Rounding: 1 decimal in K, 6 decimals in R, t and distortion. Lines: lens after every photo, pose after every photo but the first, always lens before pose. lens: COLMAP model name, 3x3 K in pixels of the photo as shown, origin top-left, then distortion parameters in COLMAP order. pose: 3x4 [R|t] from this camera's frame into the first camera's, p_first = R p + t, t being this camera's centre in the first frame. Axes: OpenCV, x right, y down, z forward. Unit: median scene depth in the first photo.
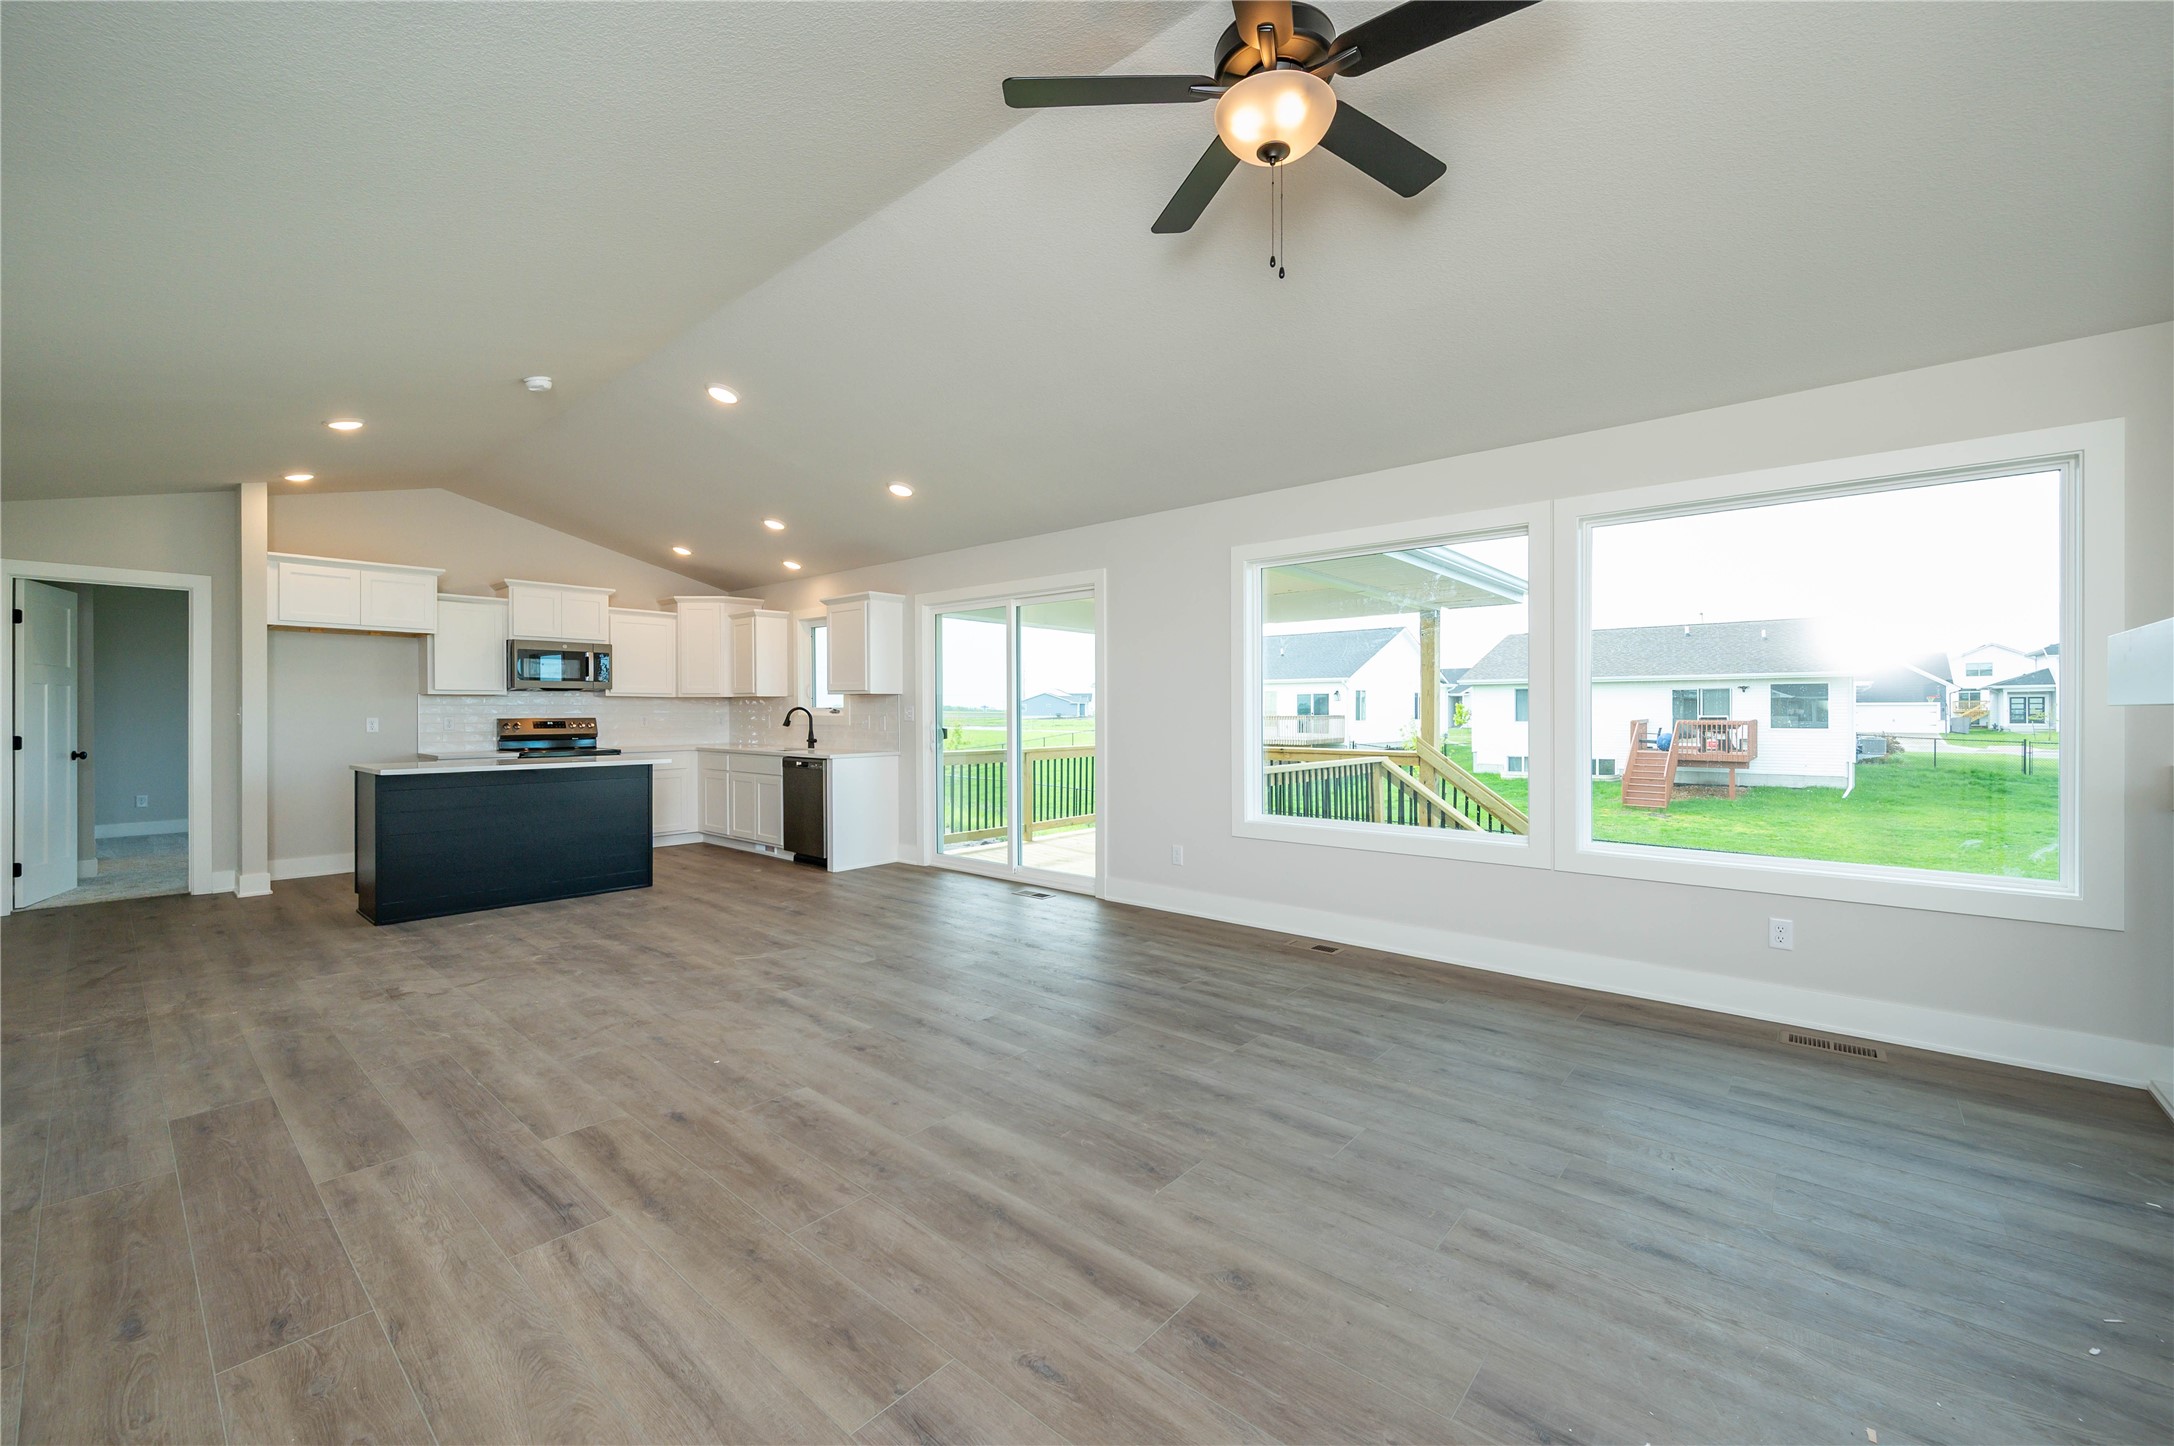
lens RADIAL K [[857.8, 0, 1087.0], [0, 857.8, 723.0], [0, 0, 1]] dist [-0.000176, -0.000182]
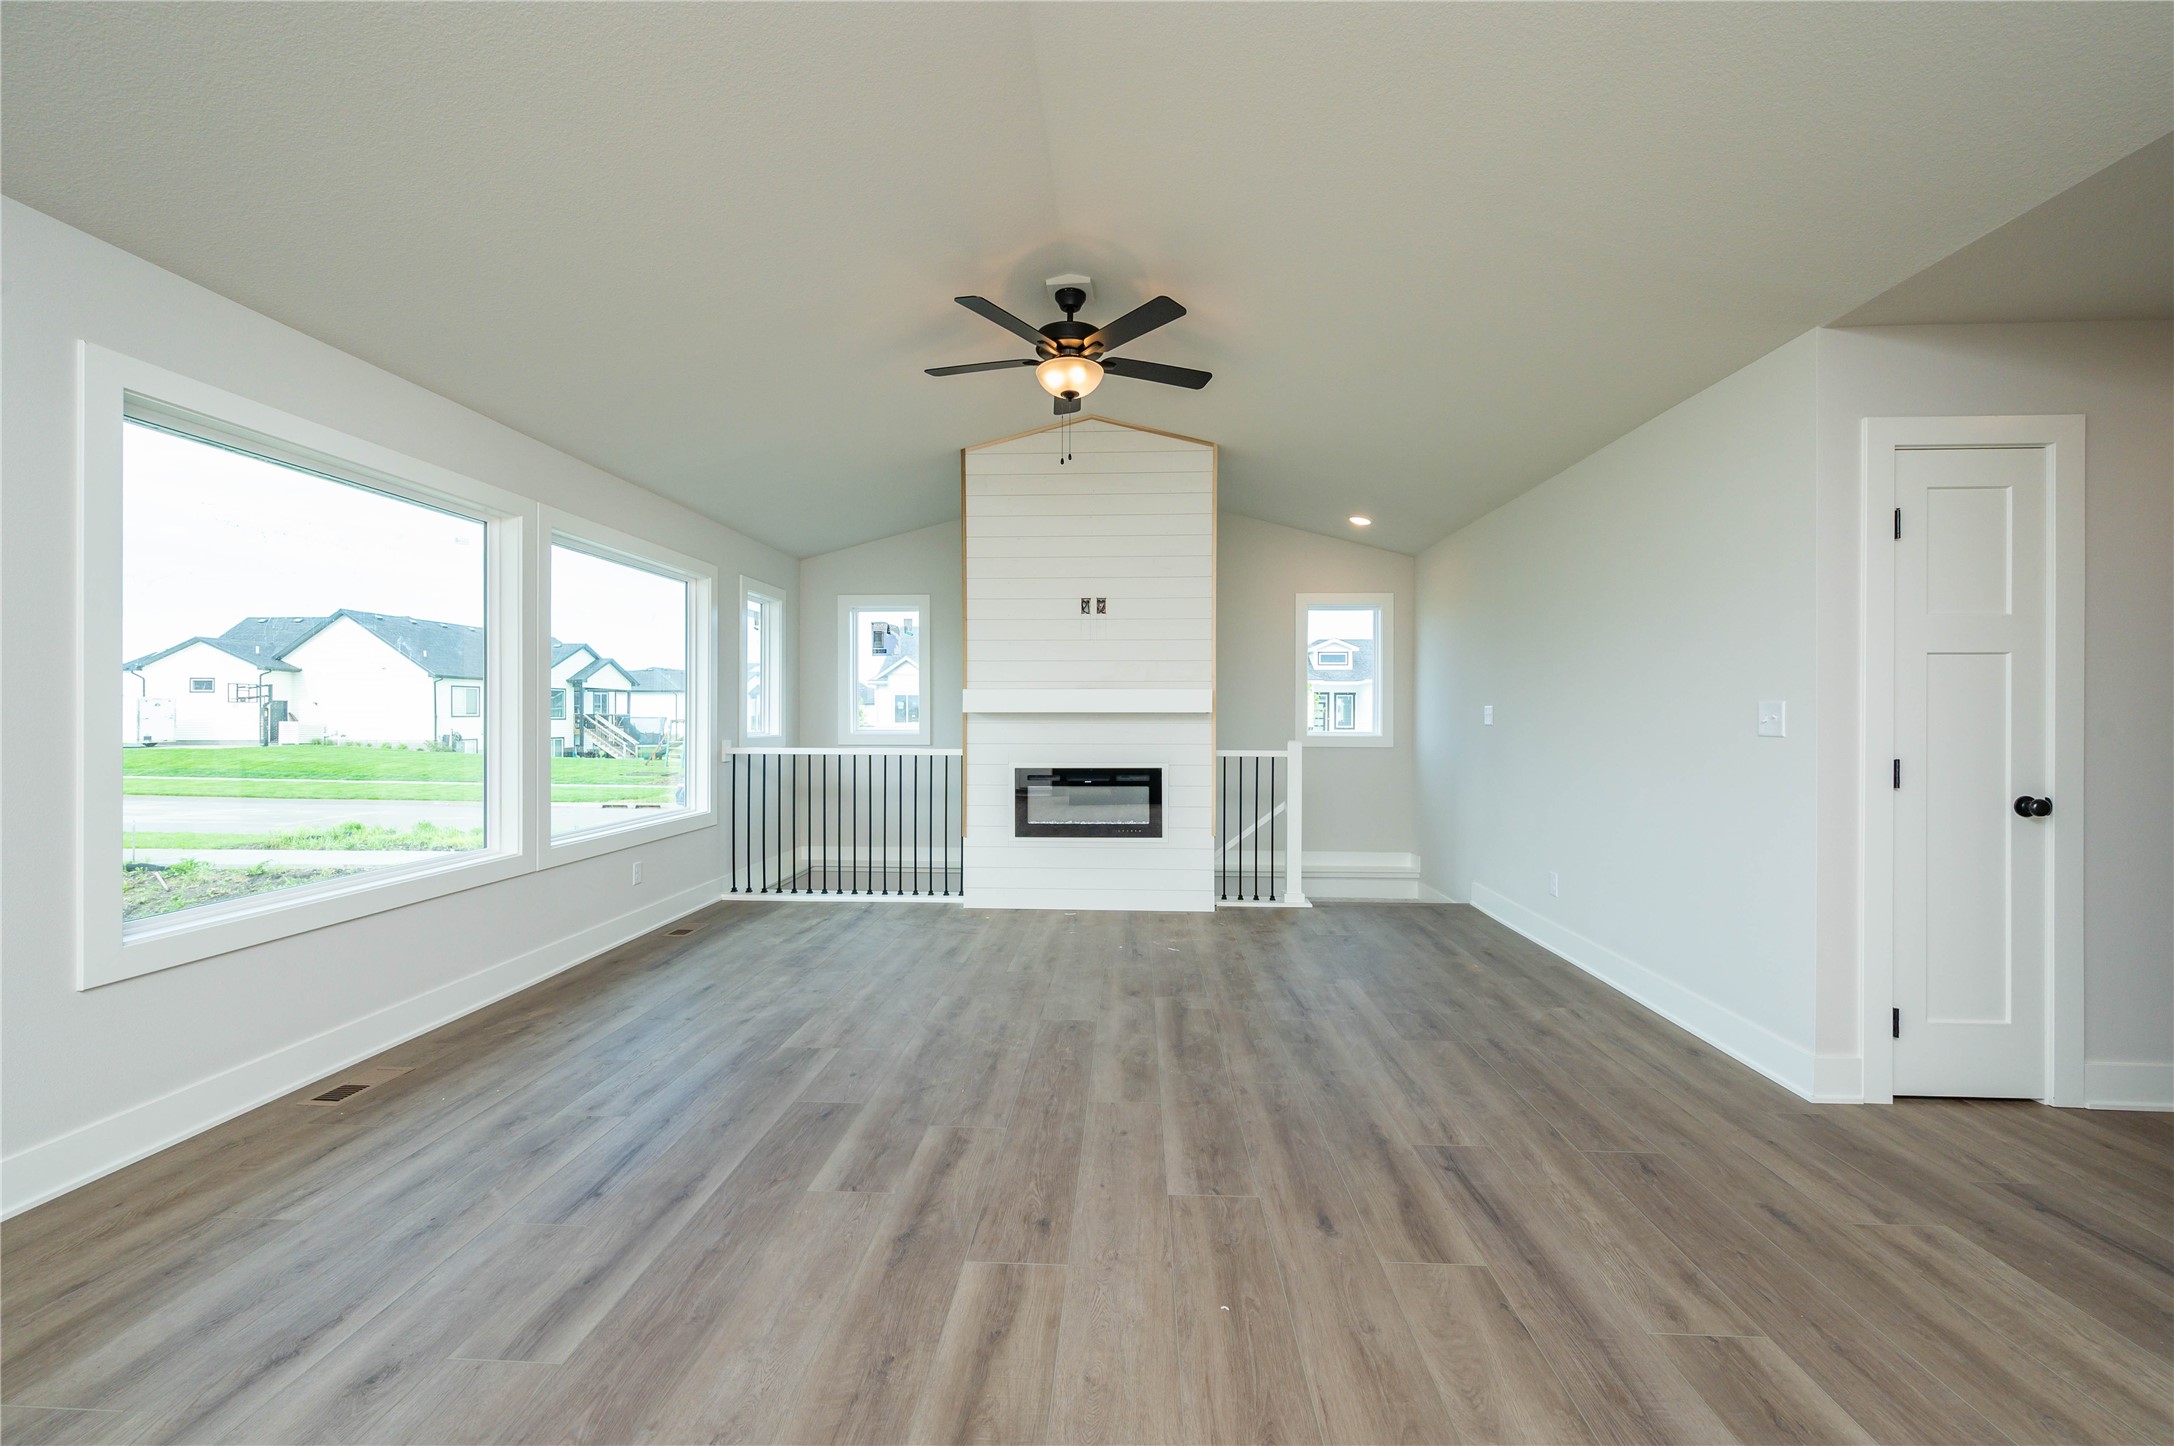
lens RADIAL K [[857.8, 0, 1087.0], [0, 857.8, 723.0], [0, 0, 1]] dist [-0.000176, -0.000182]
pose [[-0.609976, -0.006345, 0.792394, -0.646156], [0.009612, 0.999835, 0.015405, -0.010918], [-0.792362, 0.017013, -0.609815, 1.101516]]
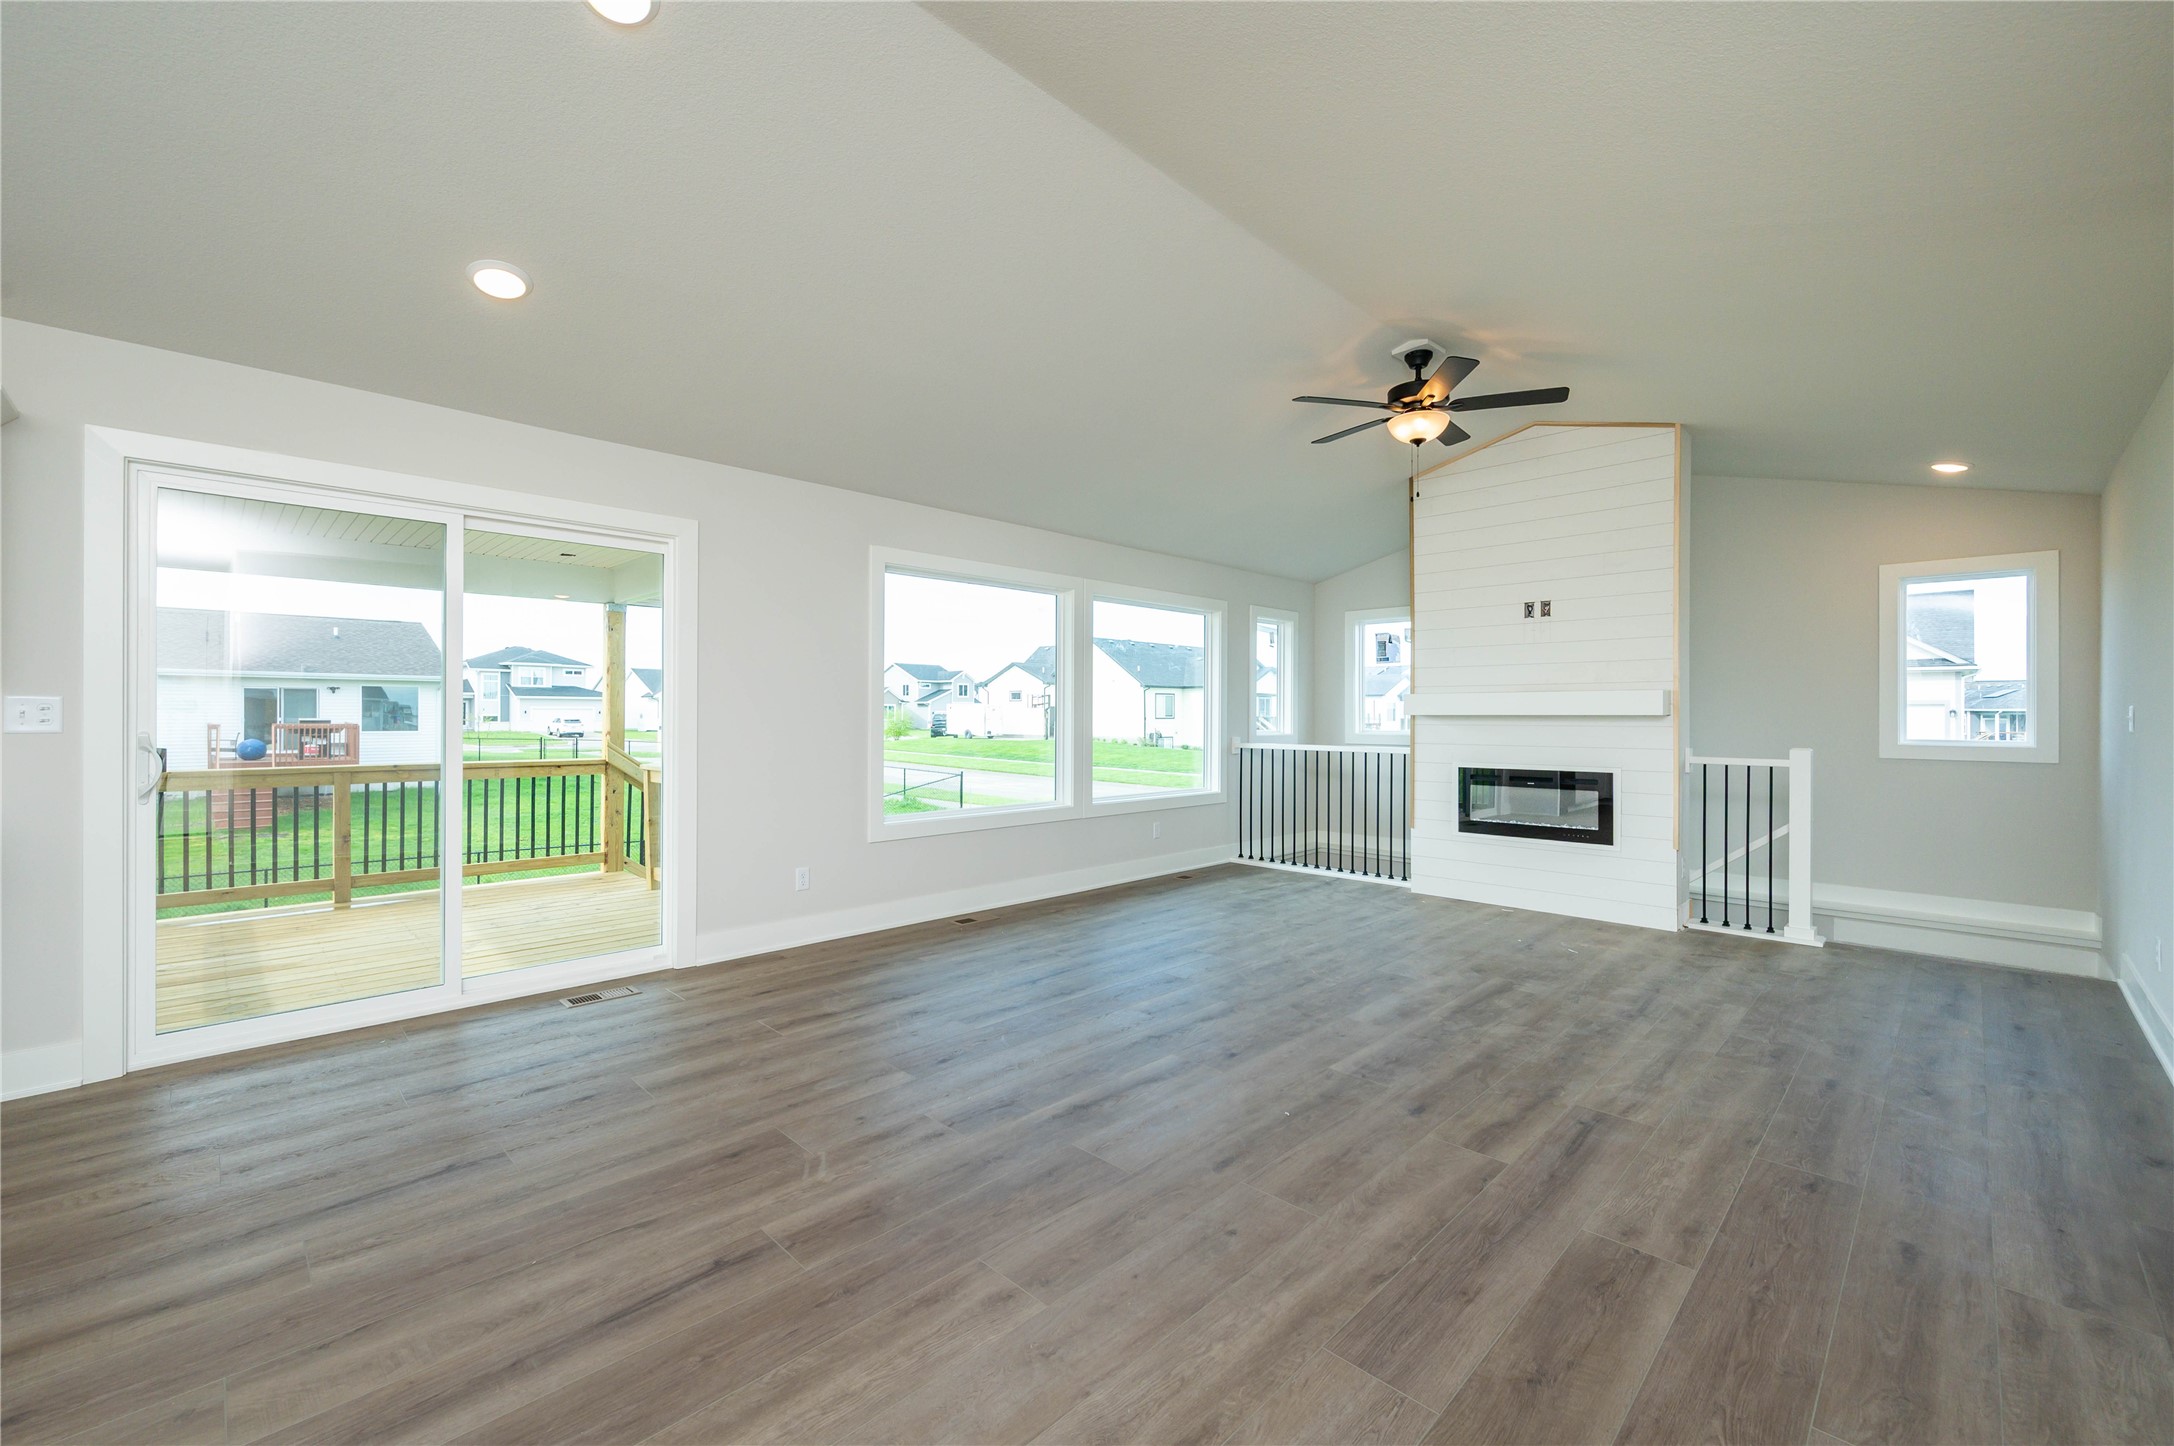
lens RADIAL K [[880.6, 0, 1087.0], [0, 880.6, 723.0], [0, 0, 1]] dist [0.001639, -0.000206]
pose [[0.074646, -0.005601, 0.997194, -1.036208], [0.009122, 0.999946, 0.004934, -0.007460], [-0.997168, 0.008728, 0.074693, 0.876161]]
